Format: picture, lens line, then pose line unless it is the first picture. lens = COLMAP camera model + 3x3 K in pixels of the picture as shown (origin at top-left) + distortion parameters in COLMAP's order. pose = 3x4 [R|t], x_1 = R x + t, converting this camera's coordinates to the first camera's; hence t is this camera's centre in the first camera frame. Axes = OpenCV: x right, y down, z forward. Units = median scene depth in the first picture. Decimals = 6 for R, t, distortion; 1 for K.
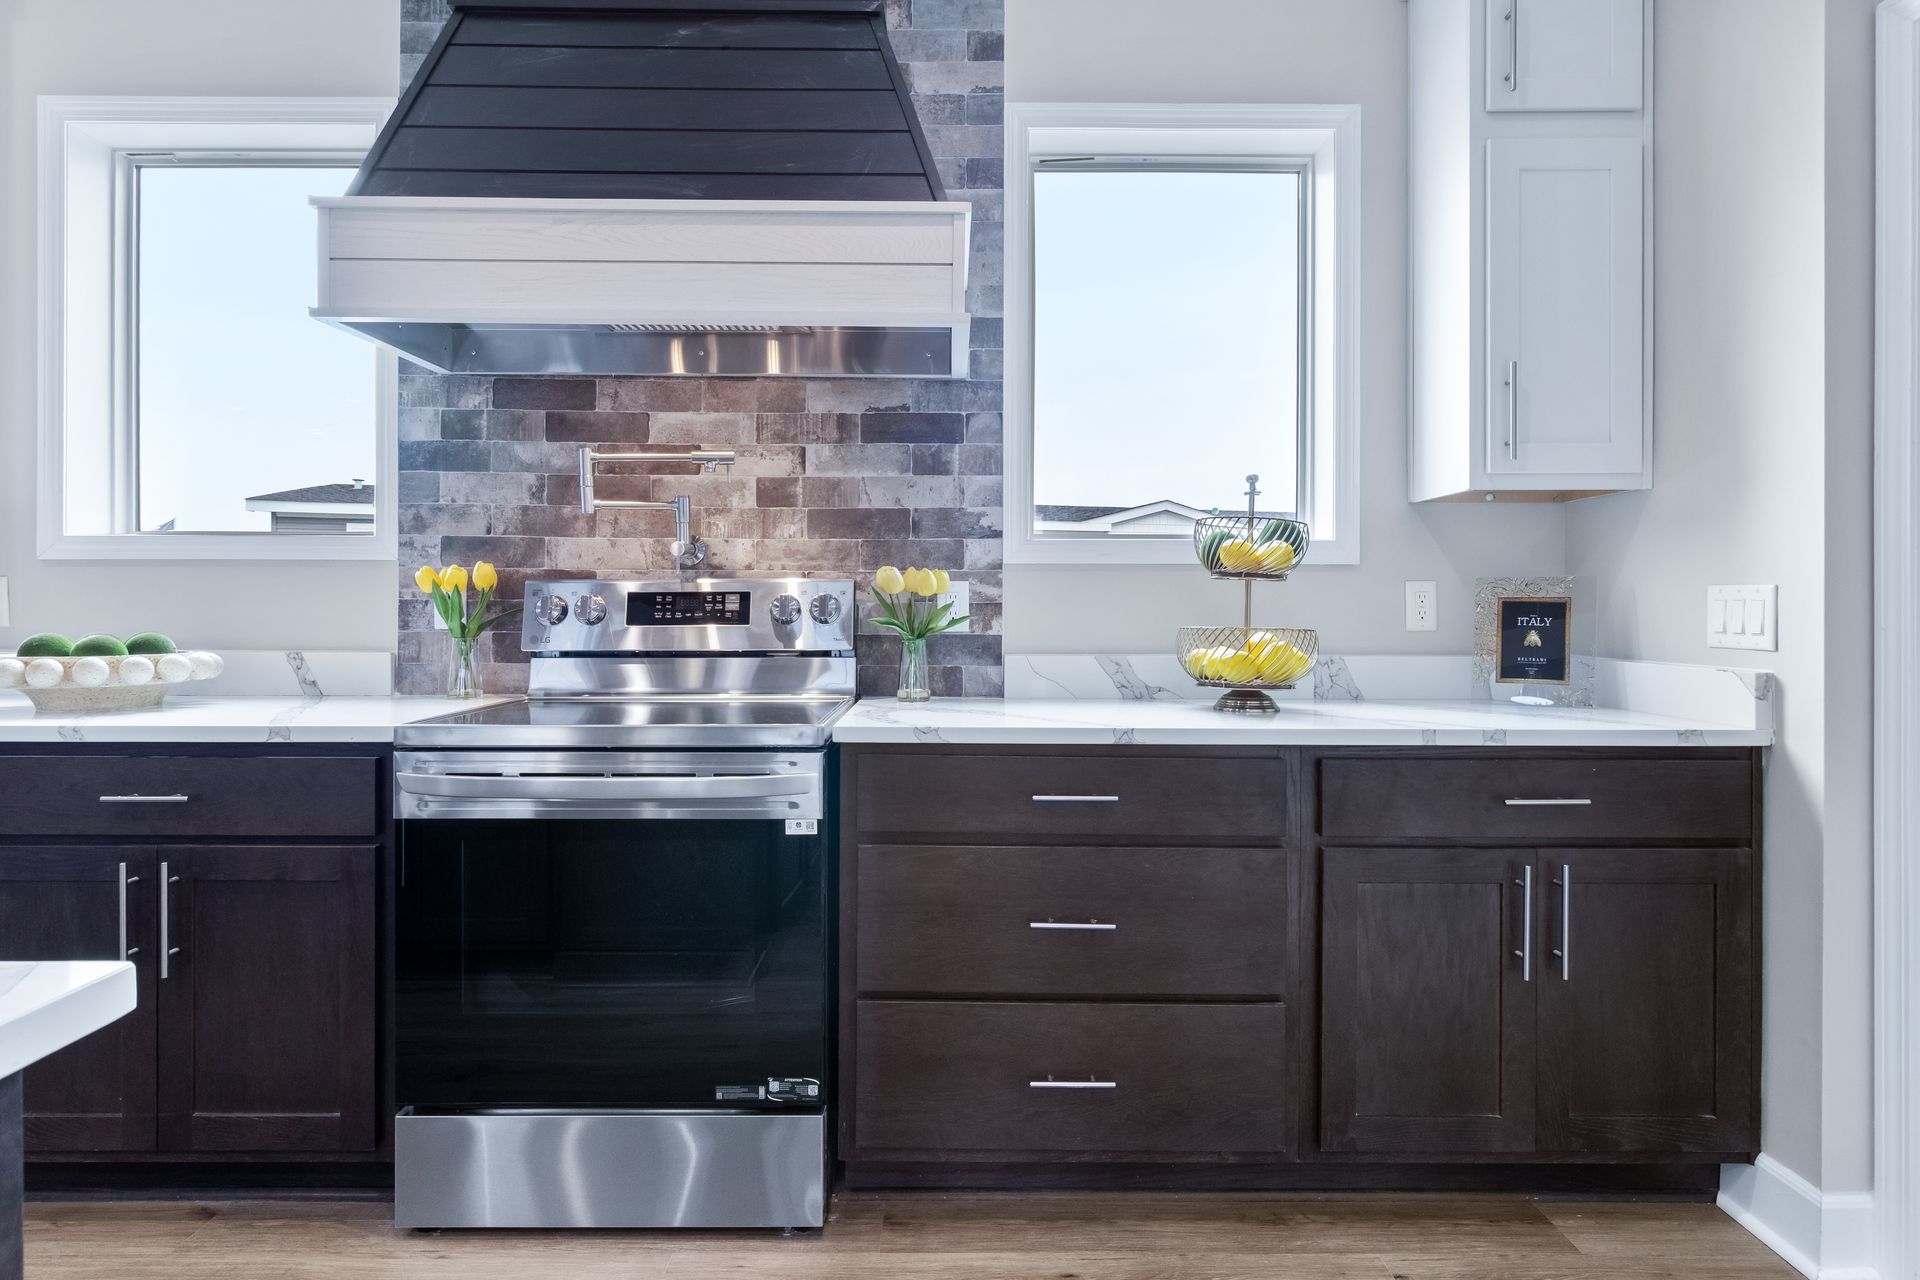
lens RADIAL K [[1070.8, 0, 959.3], [0, 1070.8, 607.9], [0, 0, 1]] dist [0.003628, -0.000107]
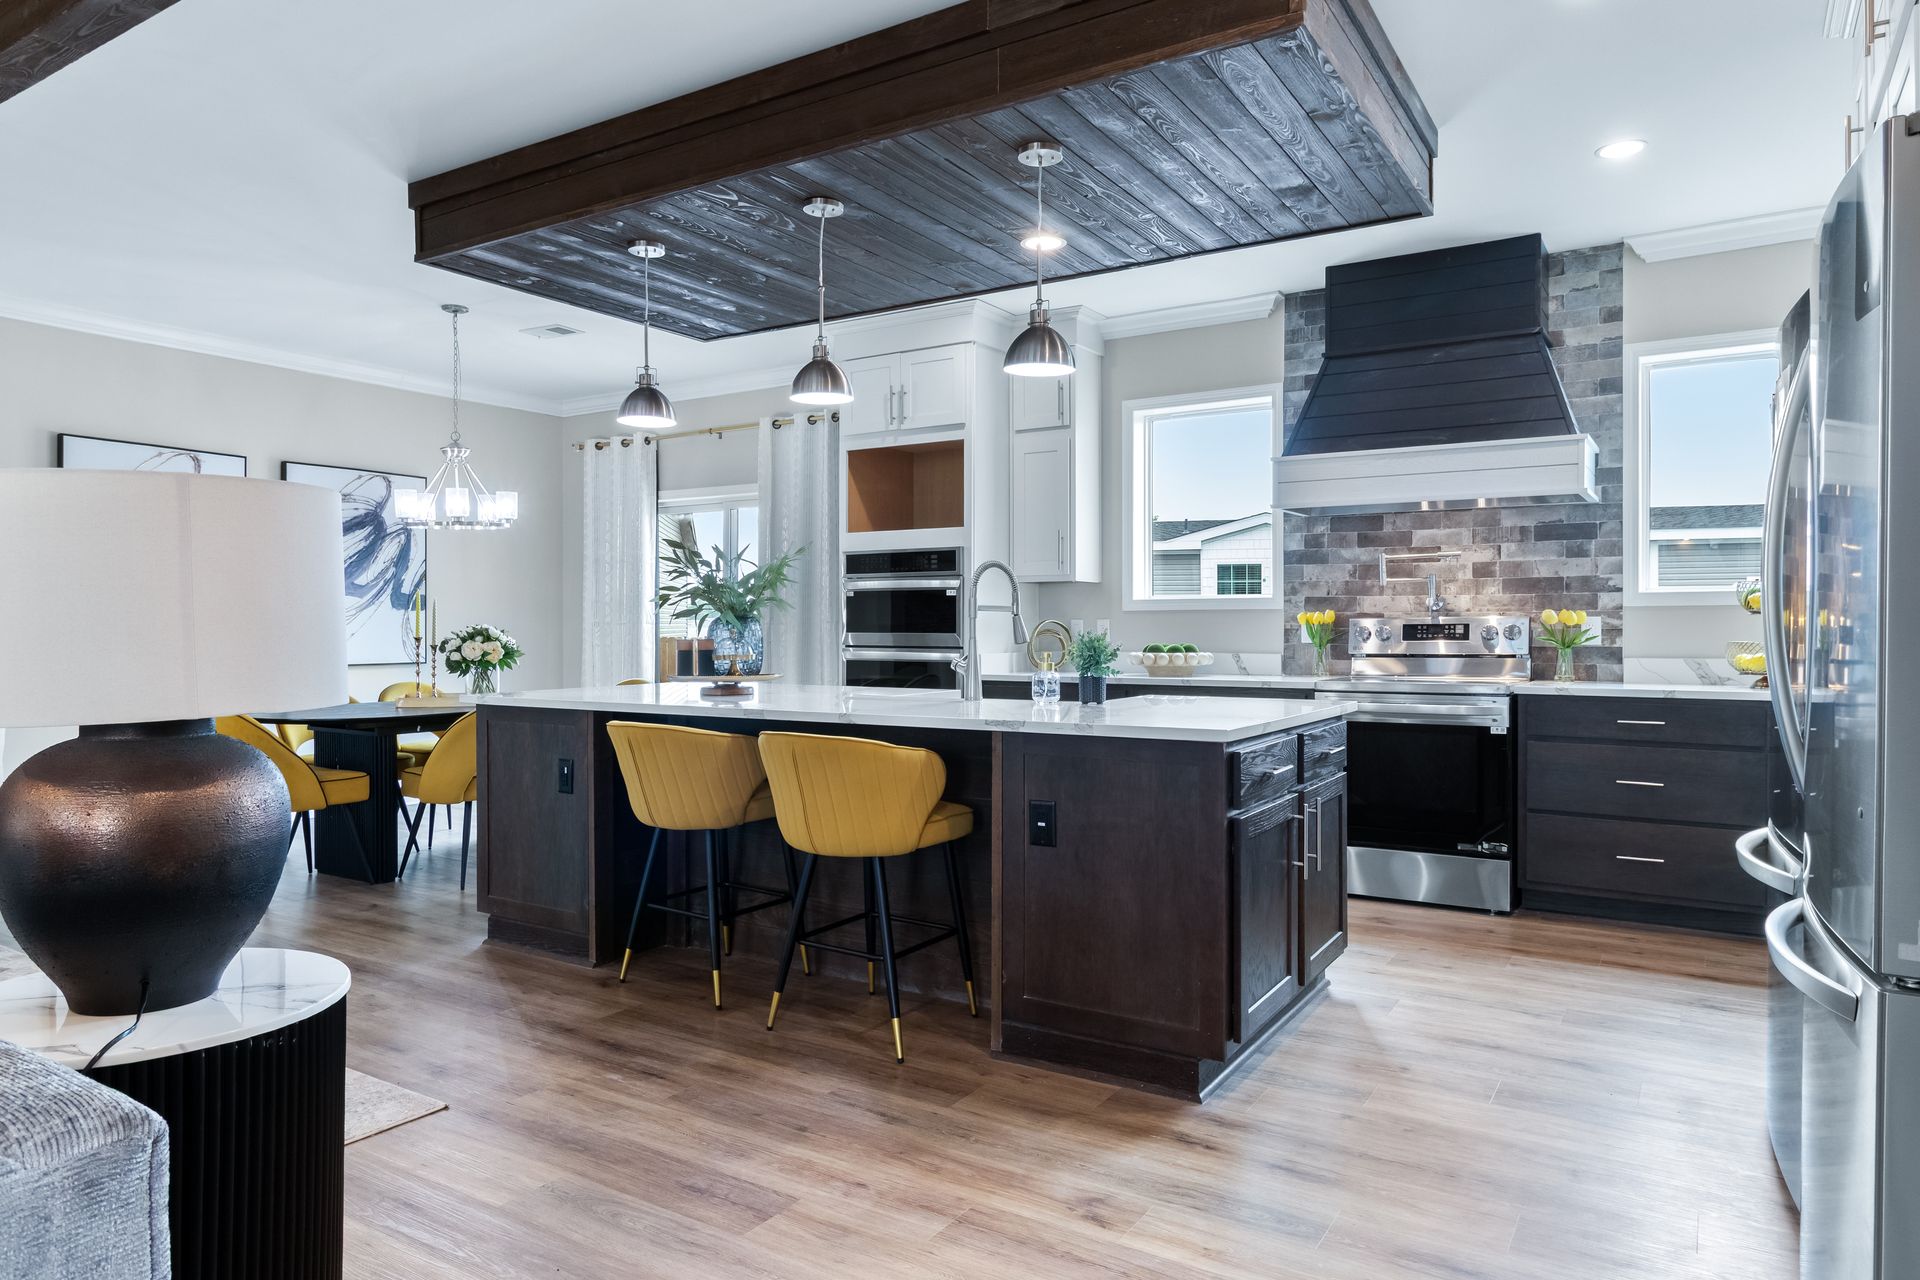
lens RADIAL K [[1190.4, 0, 951.2], [0, 1190.4, 633.2], [0, 0, 1]] dist [-0.000478, 0.000667]
pose [[0.837192, -0.002174, -0.546905, 0.186276], [0.002415, 0.999997, -0.000278, 0.000636], [0.546904, -0.001088, 0.837194, -1.244741]]
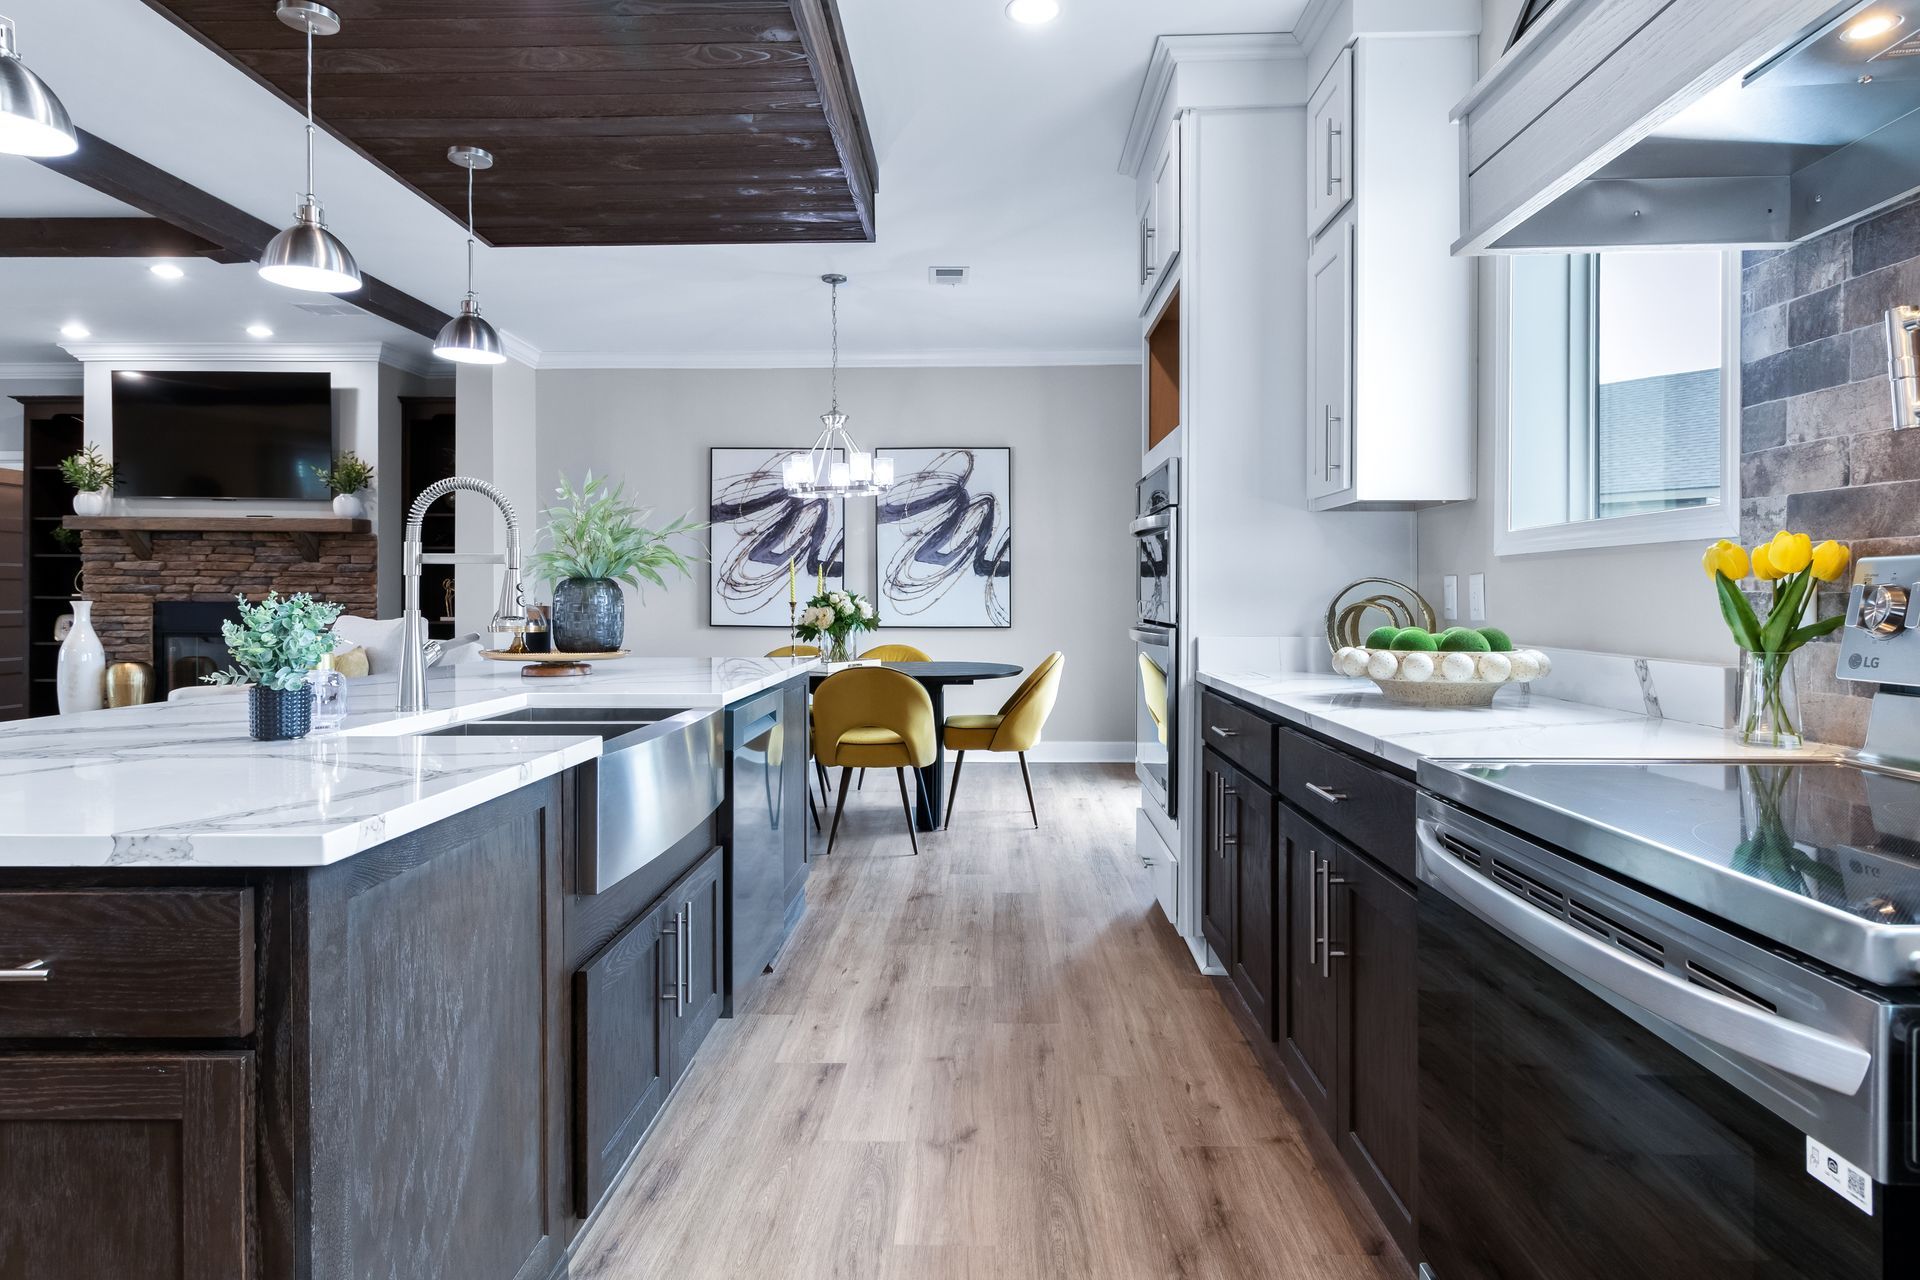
lens RADIAL K [[1048.6, 0, 954.4], [0, 1048.6, 597.2], [0, 0, 1]] dist [0.001200, 0.000794]
pose [[-0.037058, -0.001092, -0.999313, 0.178614], [-0.002482, 0.999996, -0.001001, -0.002838], [0.999310, 0.002443, -0.037061, 0.513658]]
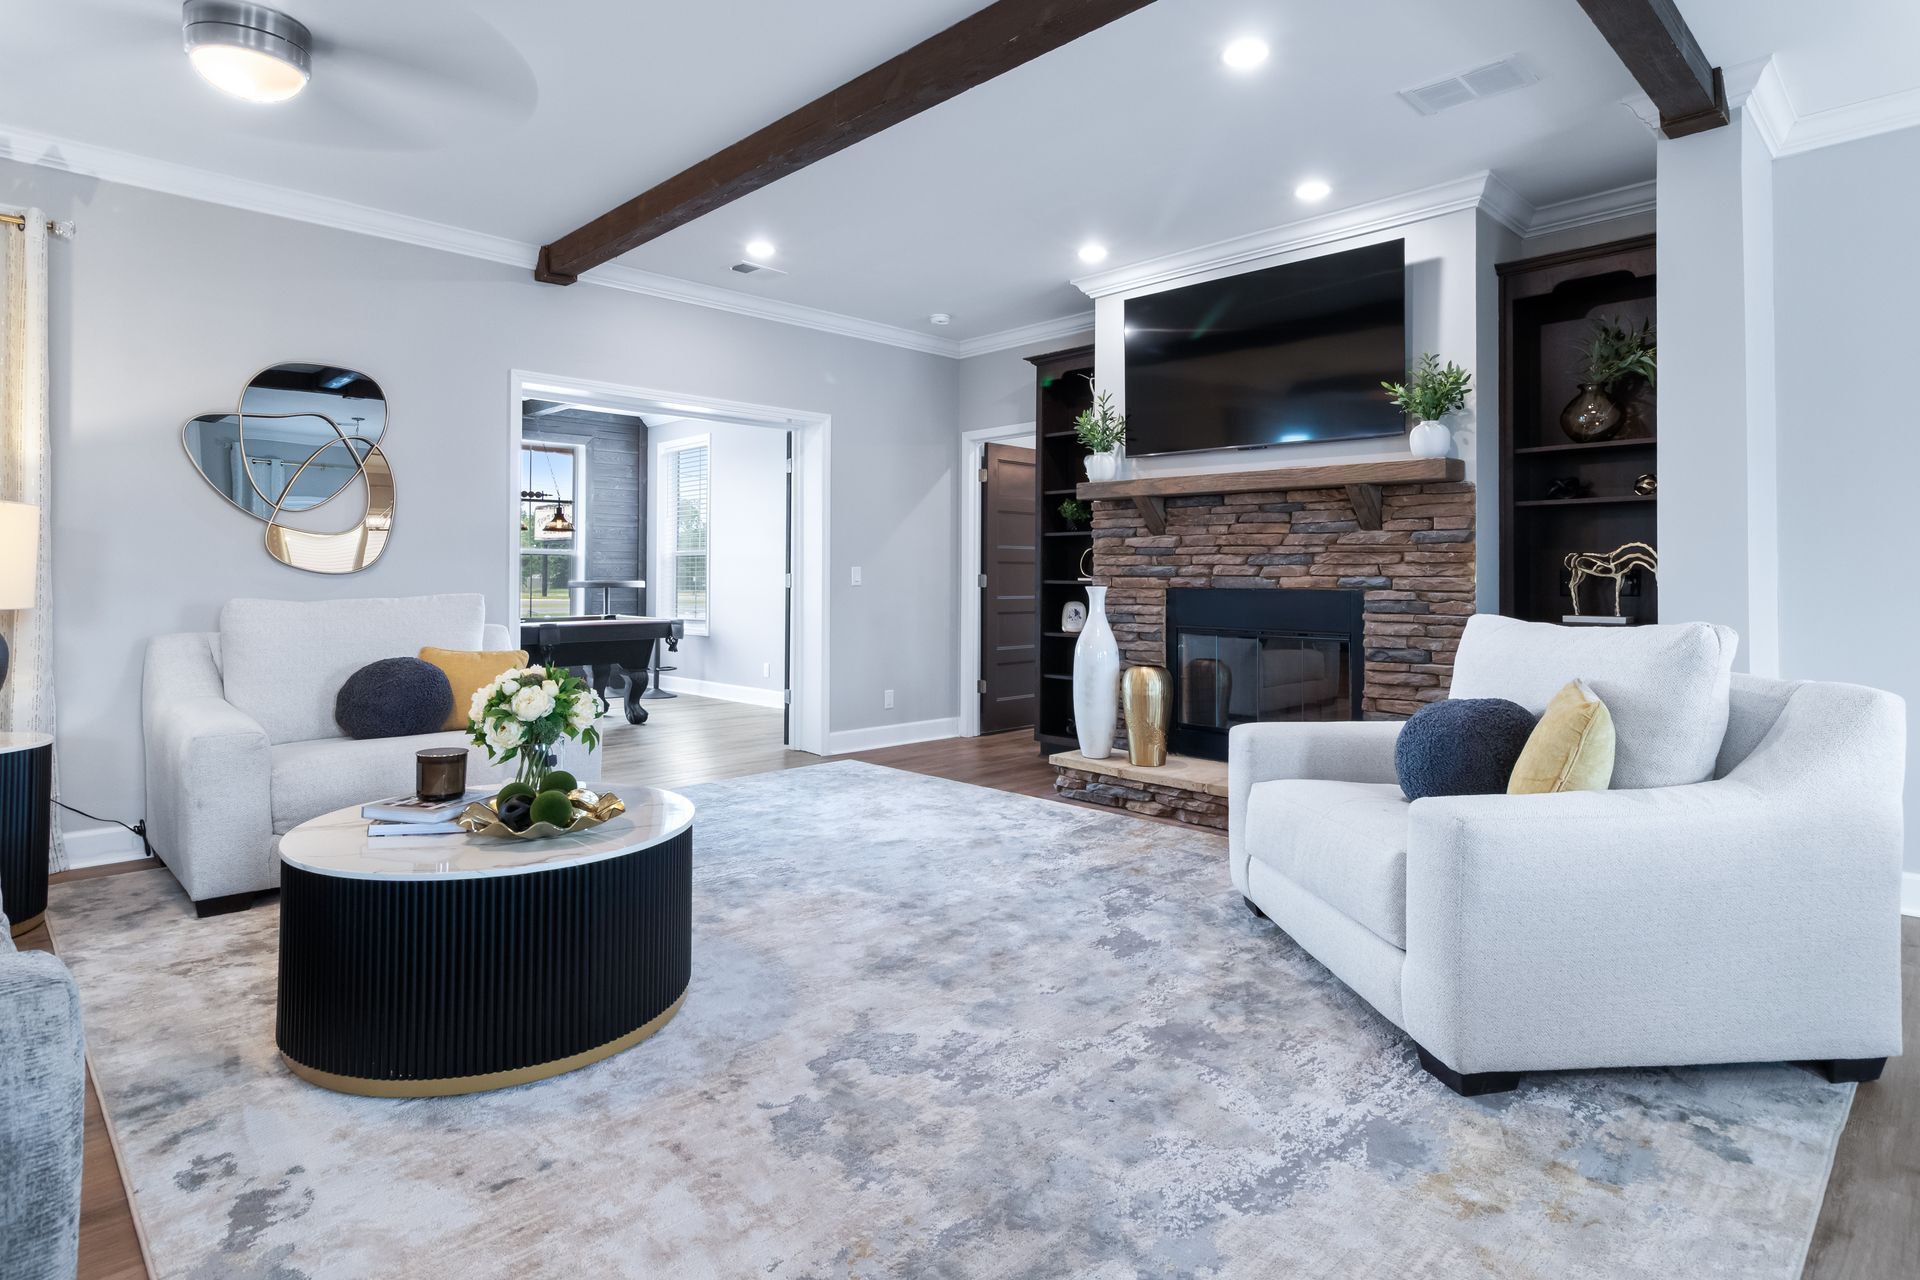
lens RADIAL K [[1026.8, 0, 954.8], [0, 1026.8, 566.7], [0, 0, 1]] dist [0.003566, 0.000118]
pose [[-0.722711, -0.014406, -0.691000, -0.719317], [-0.006464, 0.999880, -0.014085, 0.000738], [0.691120, -0.005713, -0.722718, -0.457901]]
